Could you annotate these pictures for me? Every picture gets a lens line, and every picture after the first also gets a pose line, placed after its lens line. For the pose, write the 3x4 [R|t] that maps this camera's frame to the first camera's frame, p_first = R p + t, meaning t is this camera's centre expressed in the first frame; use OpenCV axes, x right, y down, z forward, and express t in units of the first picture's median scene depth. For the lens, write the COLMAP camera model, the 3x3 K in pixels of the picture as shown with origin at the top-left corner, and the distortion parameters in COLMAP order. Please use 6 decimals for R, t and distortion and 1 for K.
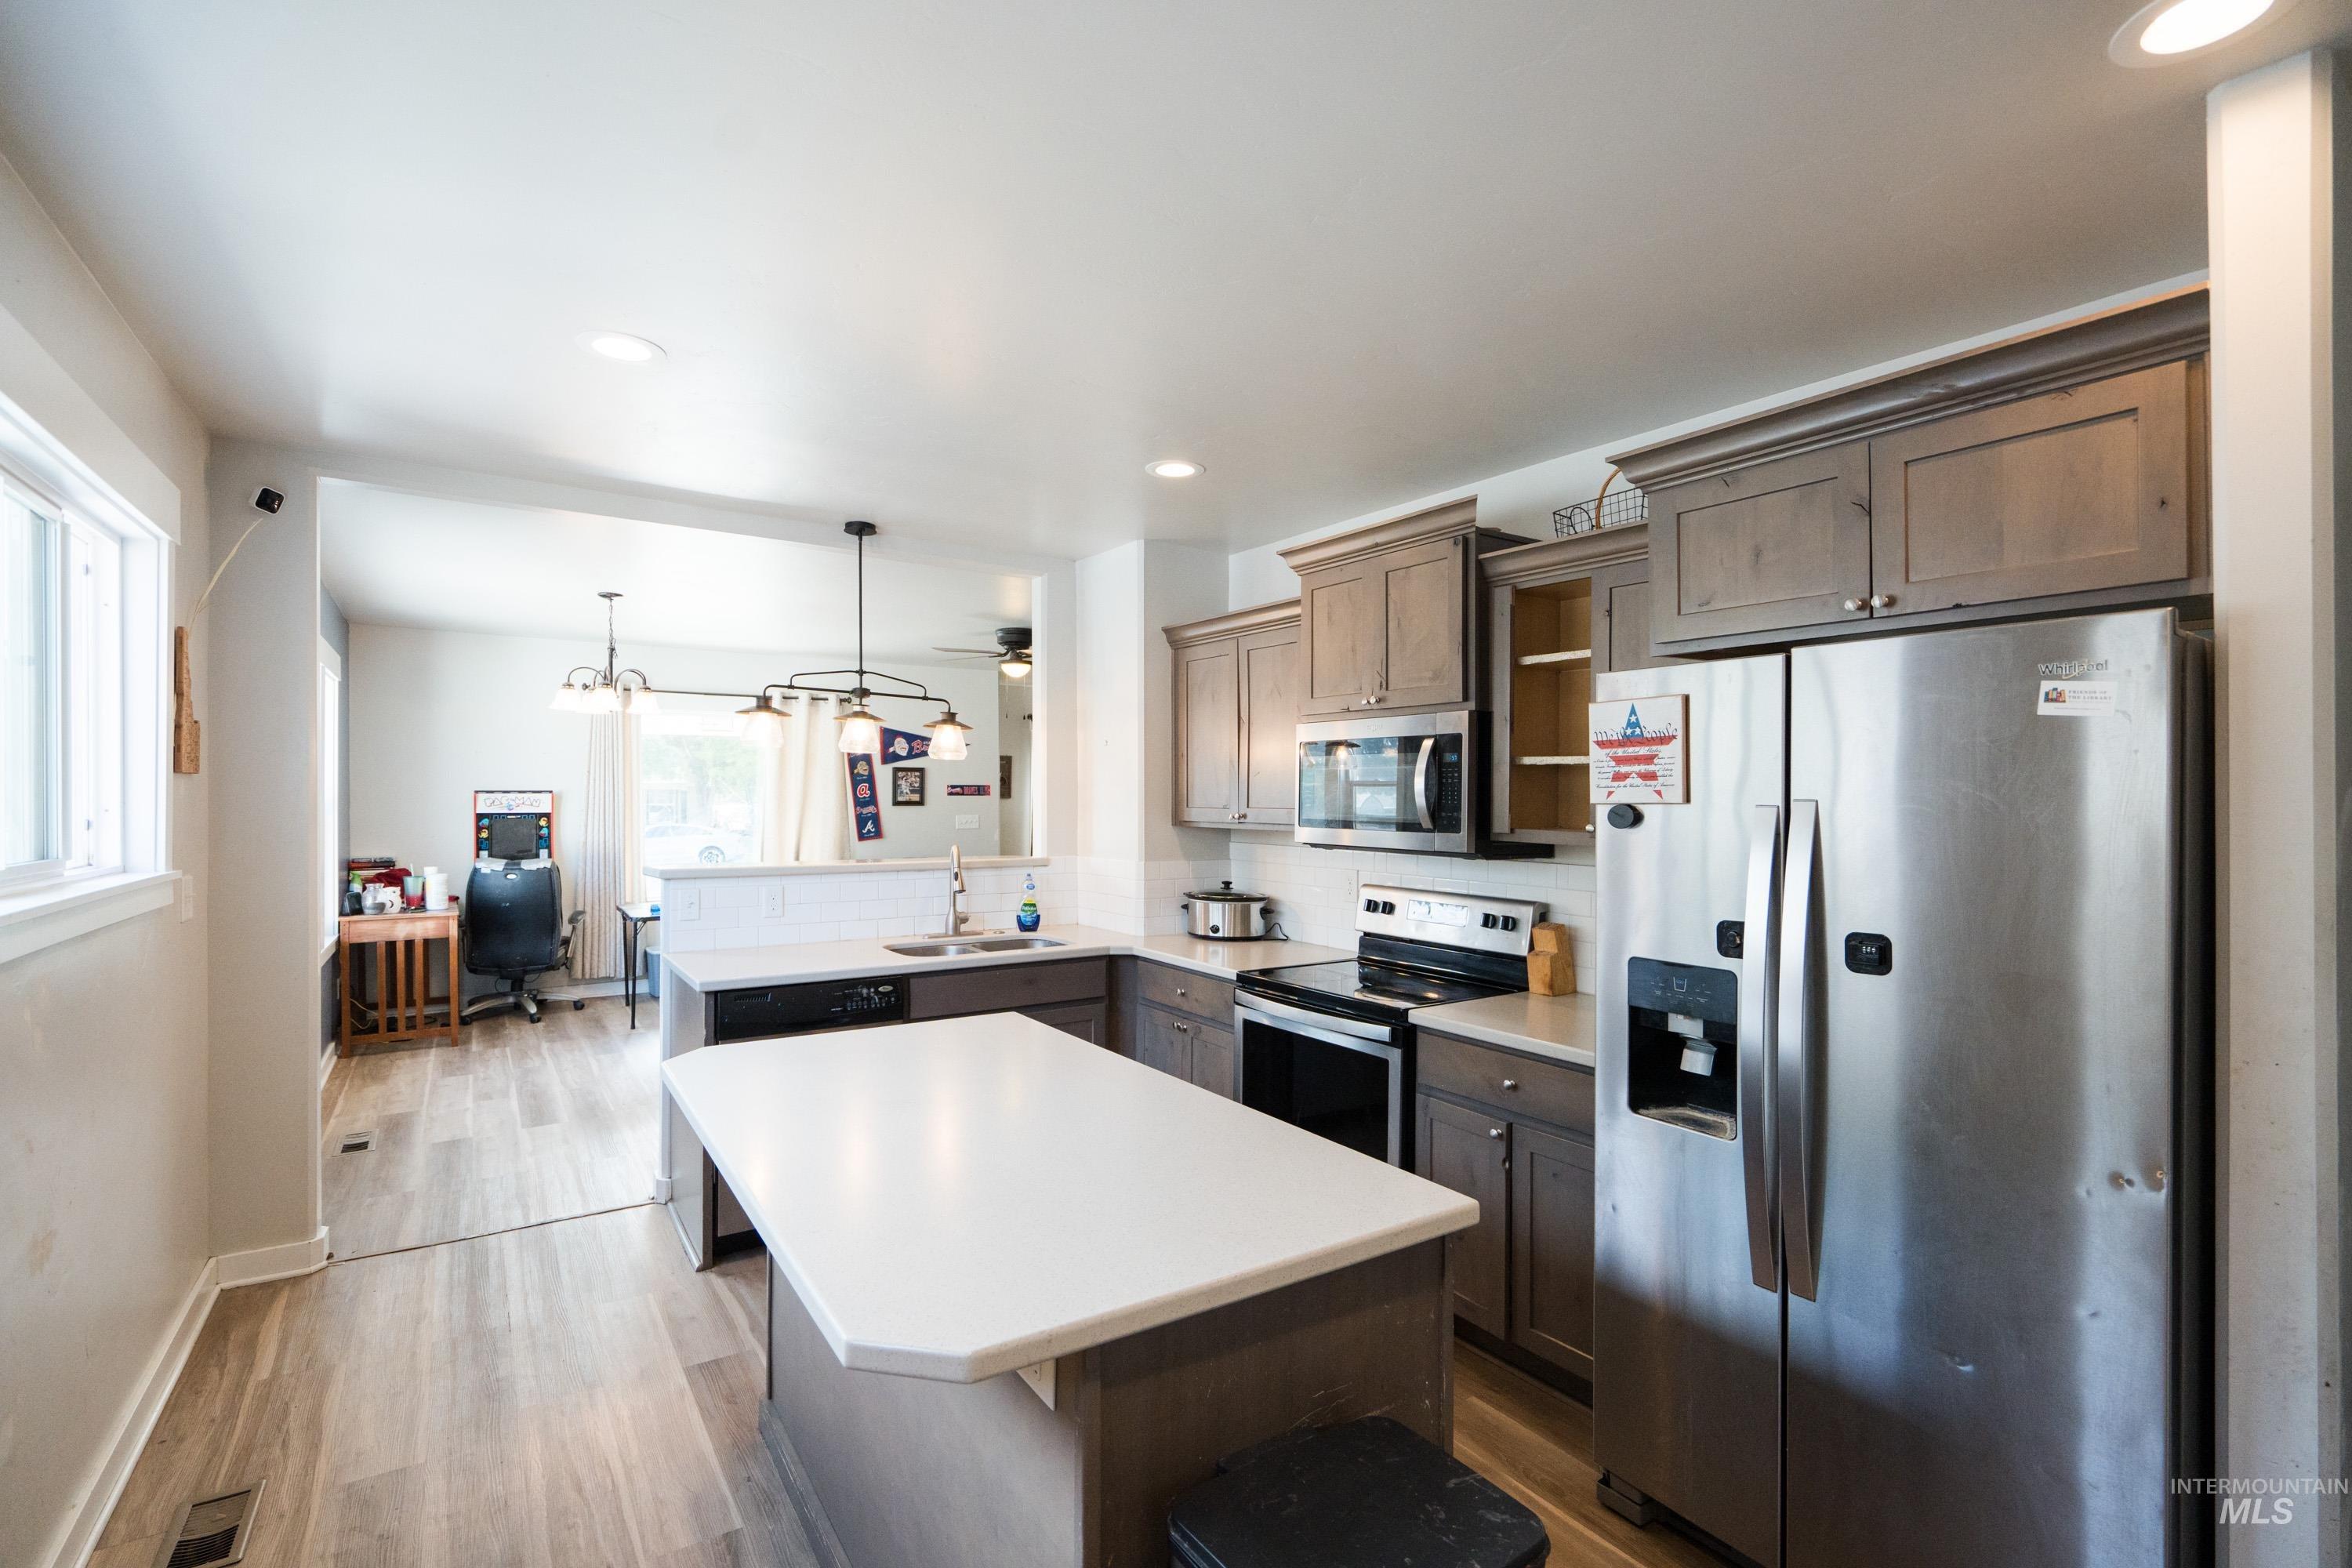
lens RADIAL K [[1082.3, 0, 1176.0], [0, 1082.3, 784.0], [0, 0, 1]] dist [0.000467, 0.000415]
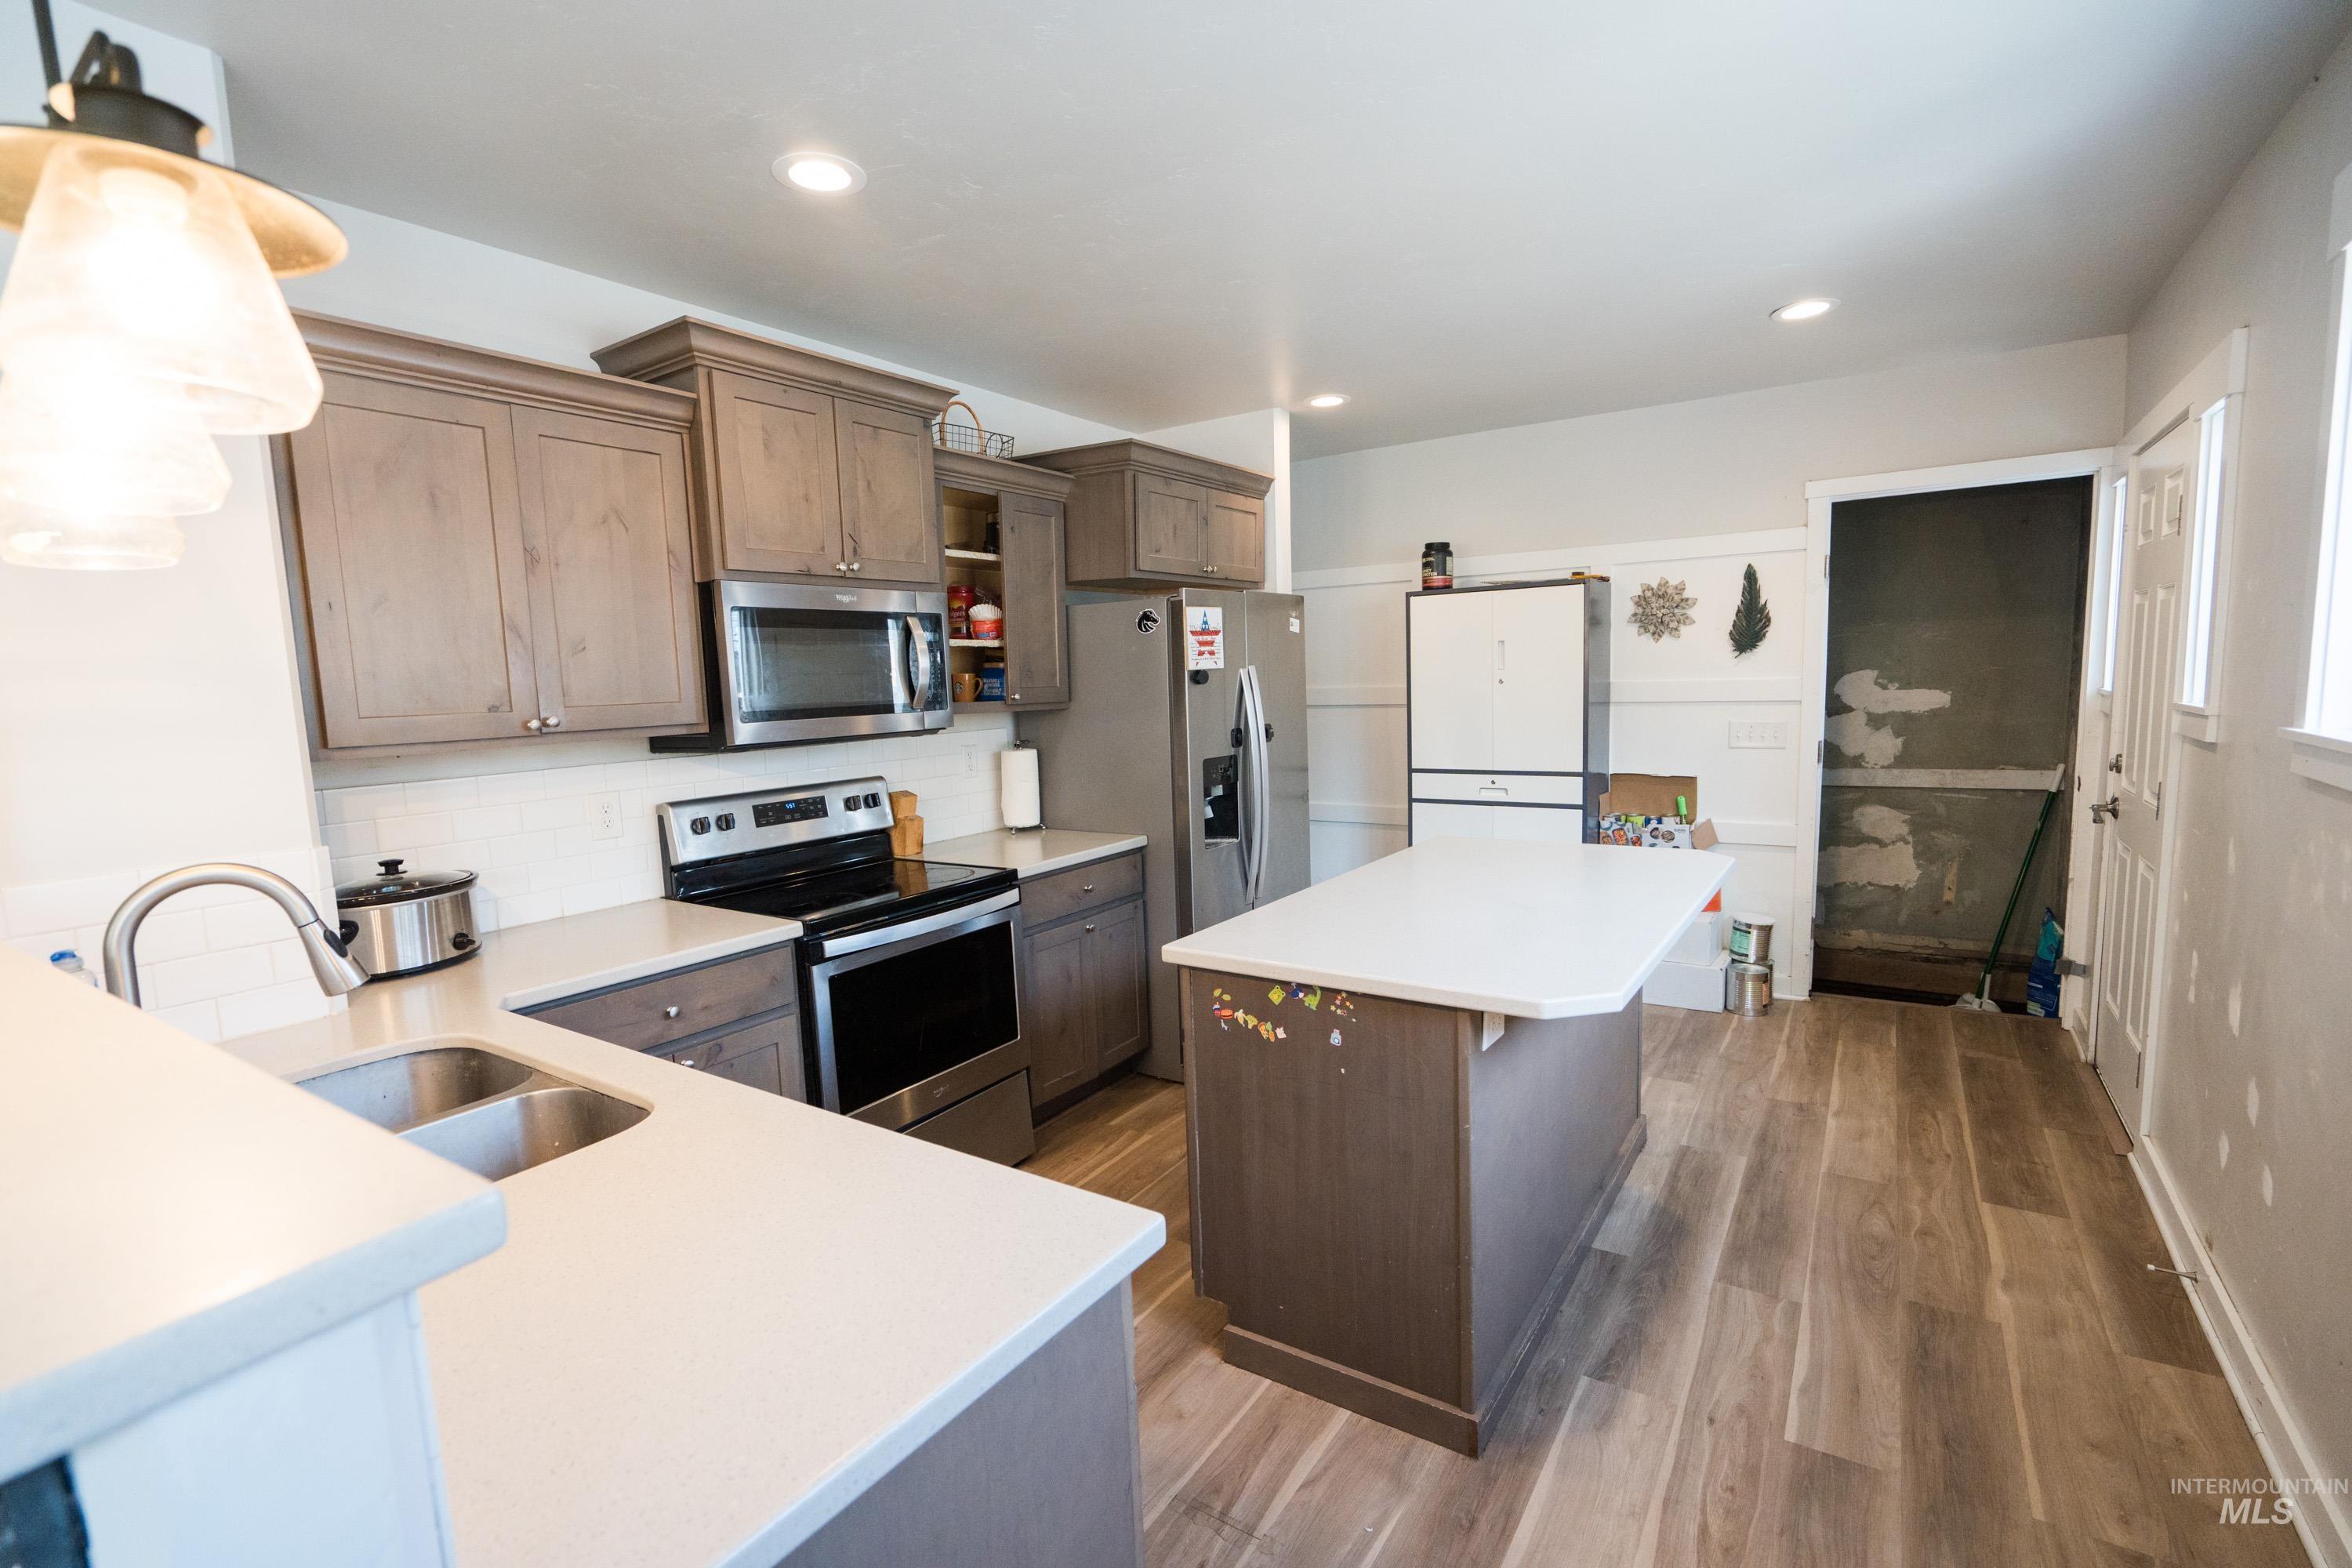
lens RADIAL K [[1045.2, 0, 1177.6], [0, 1045.2, 792.4], [0, 0, 1]] dist [-0.001178, 0.000095]
pose [[-0.377745, -0.096246, 0.920894, -1.072854], [0.026467, 0.993054, 0.114645, 0.020288], [-0.925531, 0.067680, -0.372574, 1.630148]]
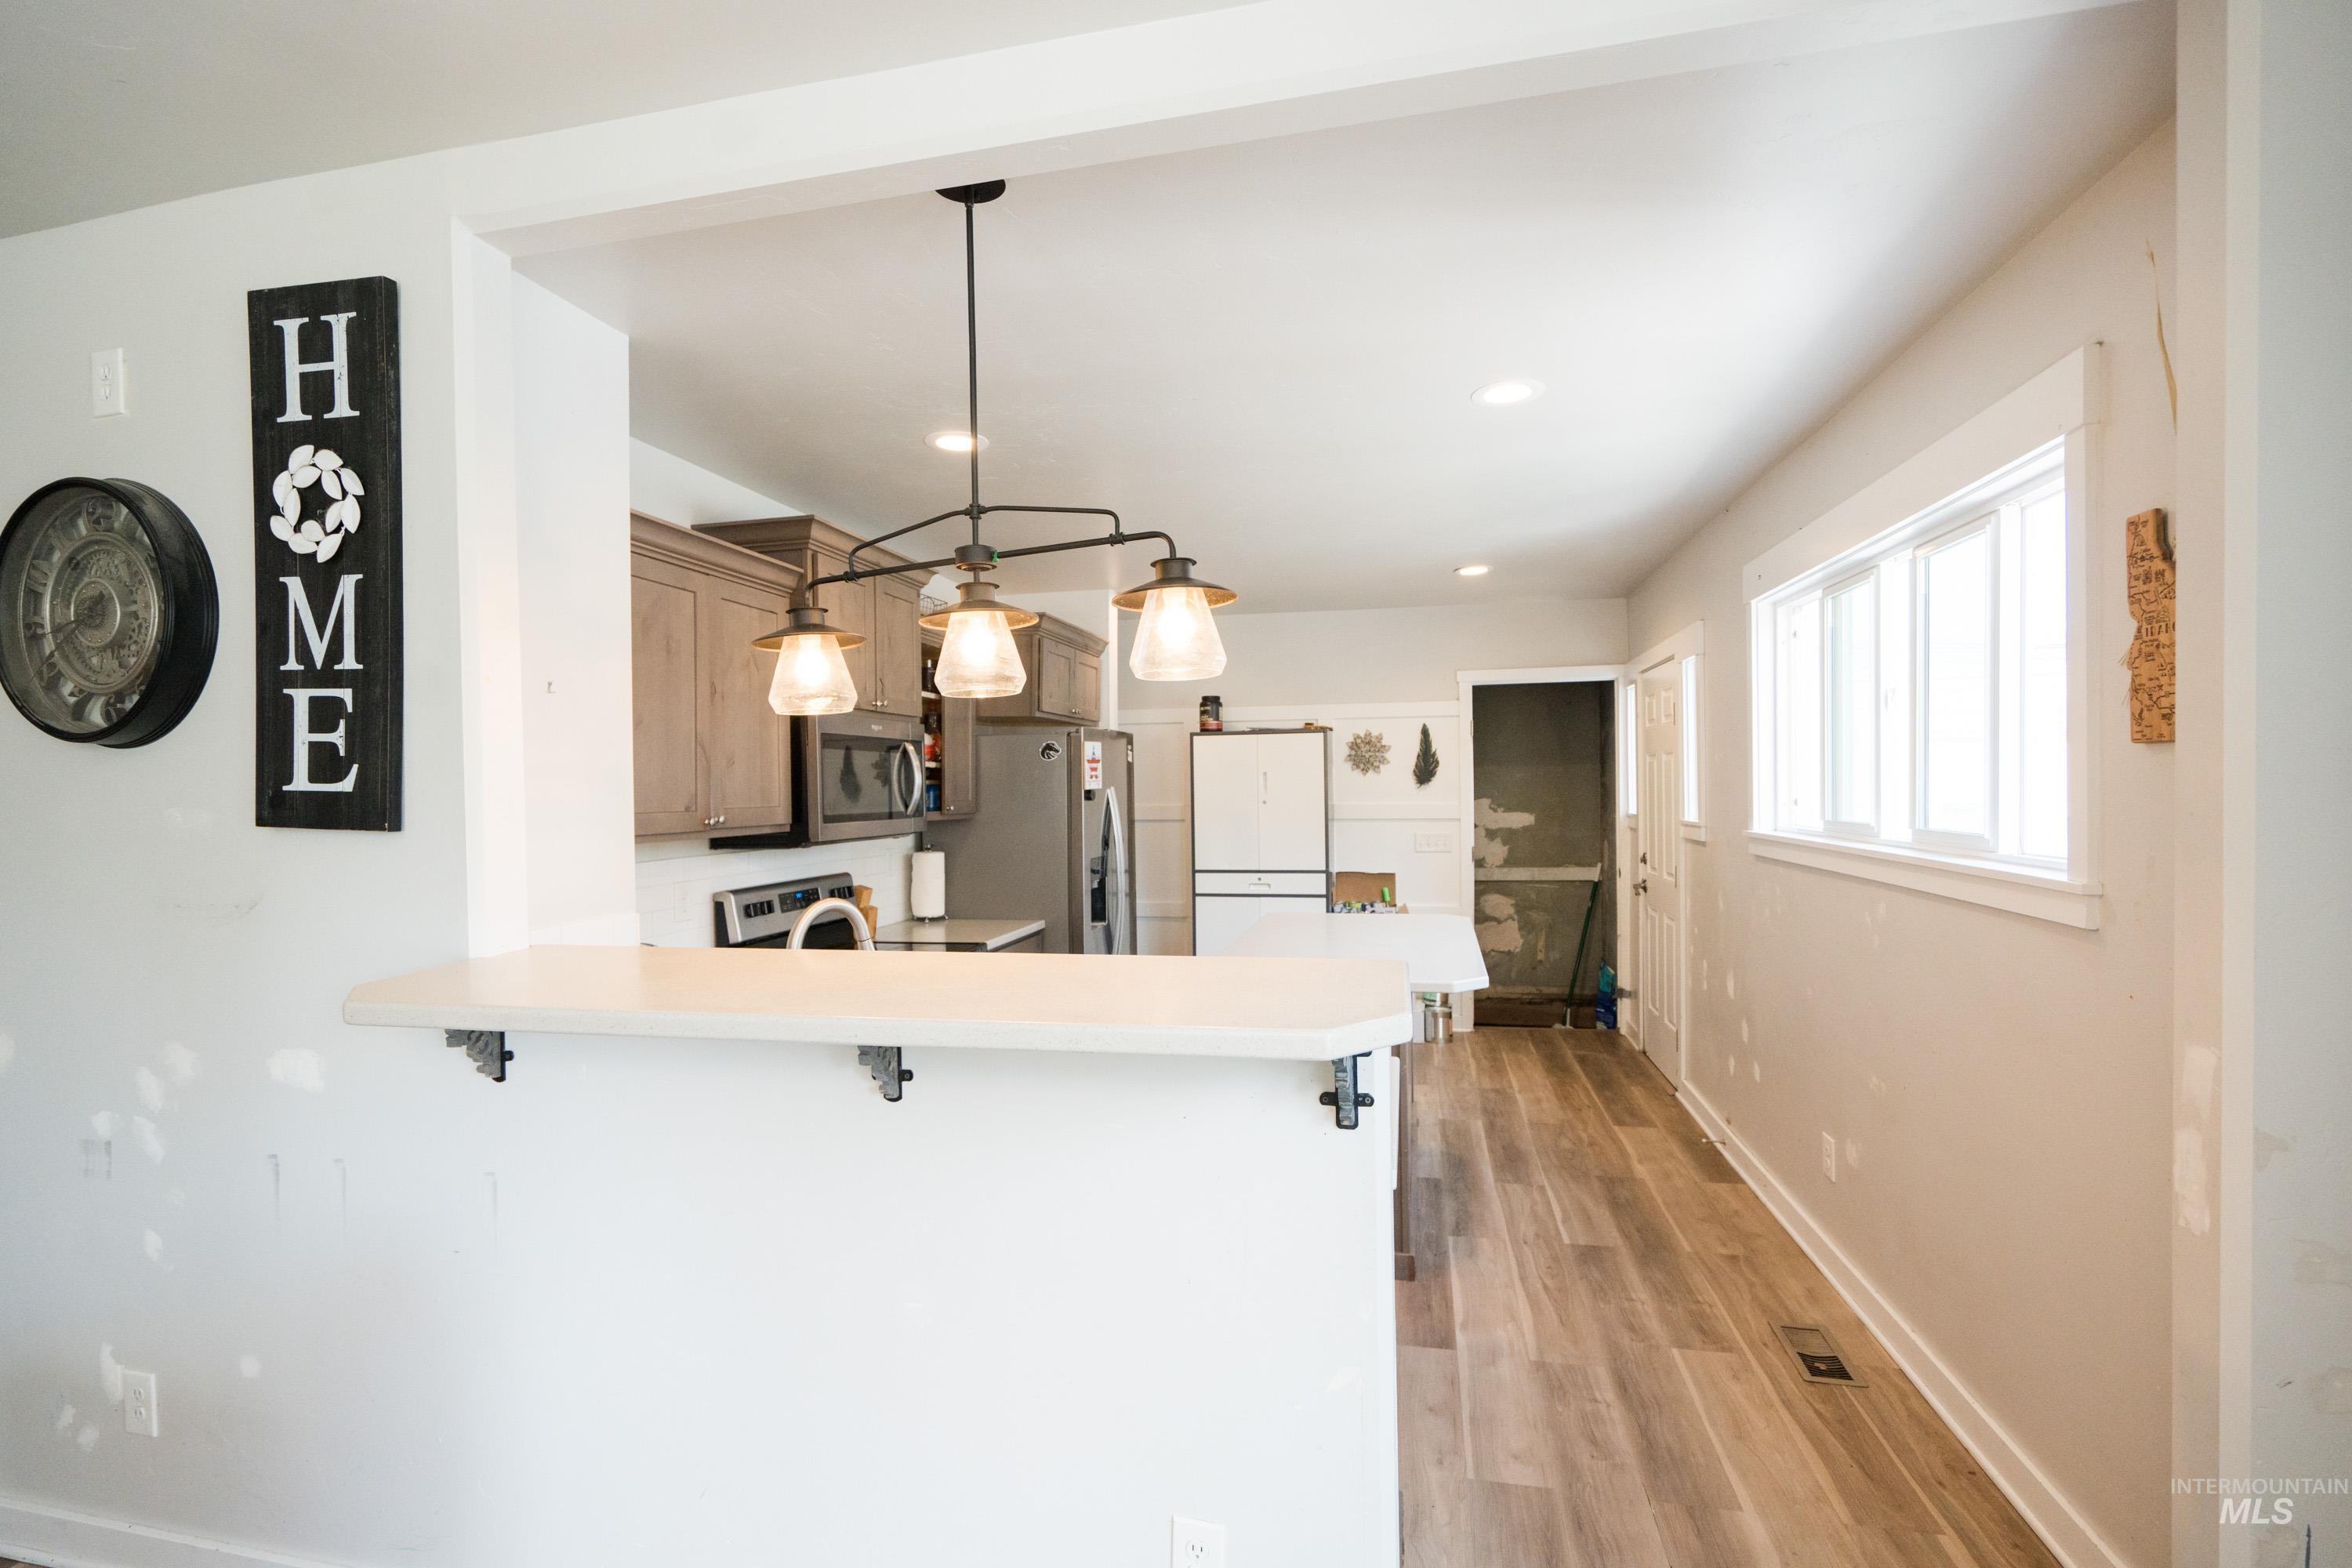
lens RADIAL K [[1045.2, 0, 1177.6], [0, 1045.2, 792.4], [0, 0, 1]] dist [-0.001178, 0.000095]
pose [[-0.690068, 0.000460, 0.723745, -1.210408], [0.005632, 0.999973, 0.004733, 0.015784], [-0.723723, 0.007342, -0.690052, 2.288985]]
